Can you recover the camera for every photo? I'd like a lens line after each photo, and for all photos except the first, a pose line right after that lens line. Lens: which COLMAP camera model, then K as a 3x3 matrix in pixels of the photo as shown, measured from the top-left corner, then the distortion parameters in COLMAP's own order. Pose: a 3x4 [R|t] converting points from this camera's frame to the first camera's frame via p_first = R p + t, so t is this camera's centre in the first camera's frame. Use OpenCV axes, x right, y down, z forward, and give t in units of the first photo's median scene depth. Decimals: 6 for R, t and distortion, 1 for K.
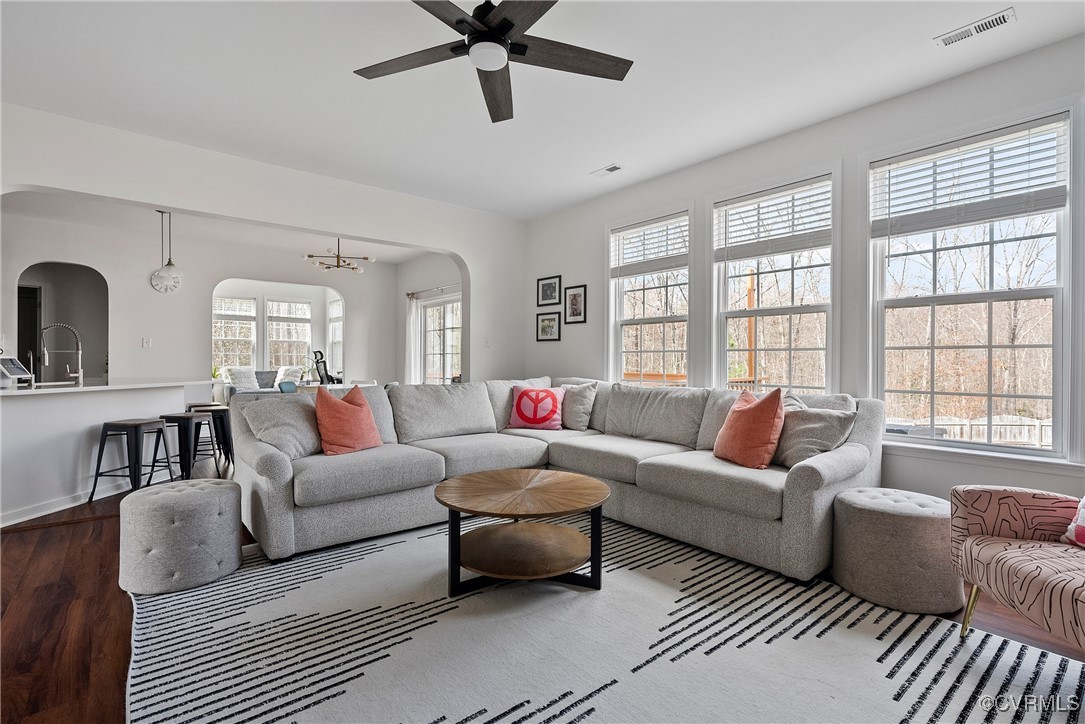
lens RADIAL K [[495.3, 0, 537.0], [0, 495.3, 359.8], [0, 0, 1]] dist [-0.008877, 0.001423]
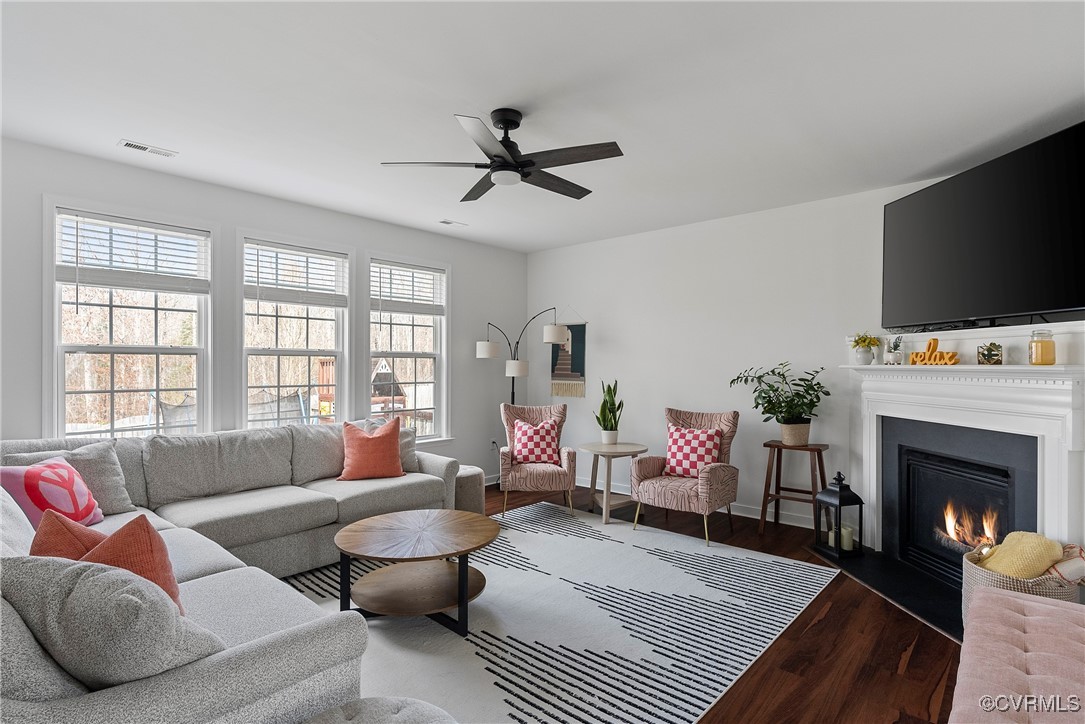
lens RADIAL K [[549.1, 0, 532.9], [0, 549.1, 365.1], [0, 0, 1]] dist [-0.006469, -0.000663]
pose [[-0.134394, -0.002980, 0.990923, -0.974838], [-0.002826, 0.999993, 0.002624, -0.084784], [-0.990924, -0.002447, -0.134402, 0.714343]]
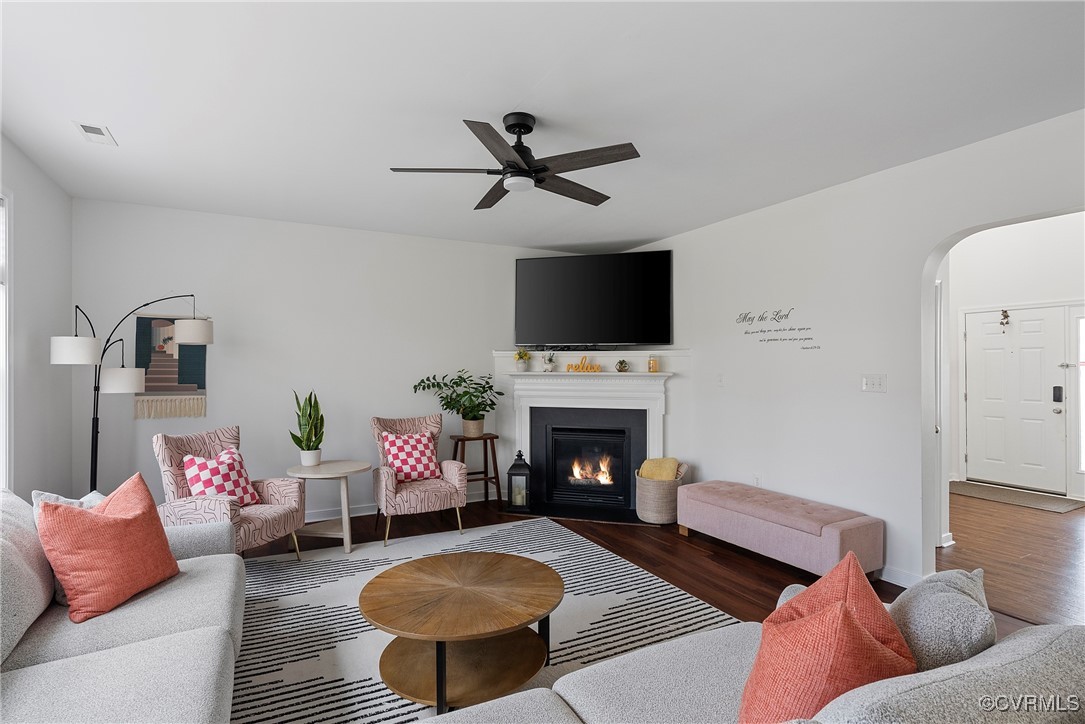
lens RADIAL K [[549.1, 0, 542.1], [0, 549.1, 361.1], [0, 0, 1]] dist [-0.006469, -0.000663]
pose [[-0.978333, 0.001942, 0.207027, -0.281788], [-0.001185, 0.999887, -0.014978, -0.093629], [-0.207032, -0.014899, -0.978221, 1.494141]]
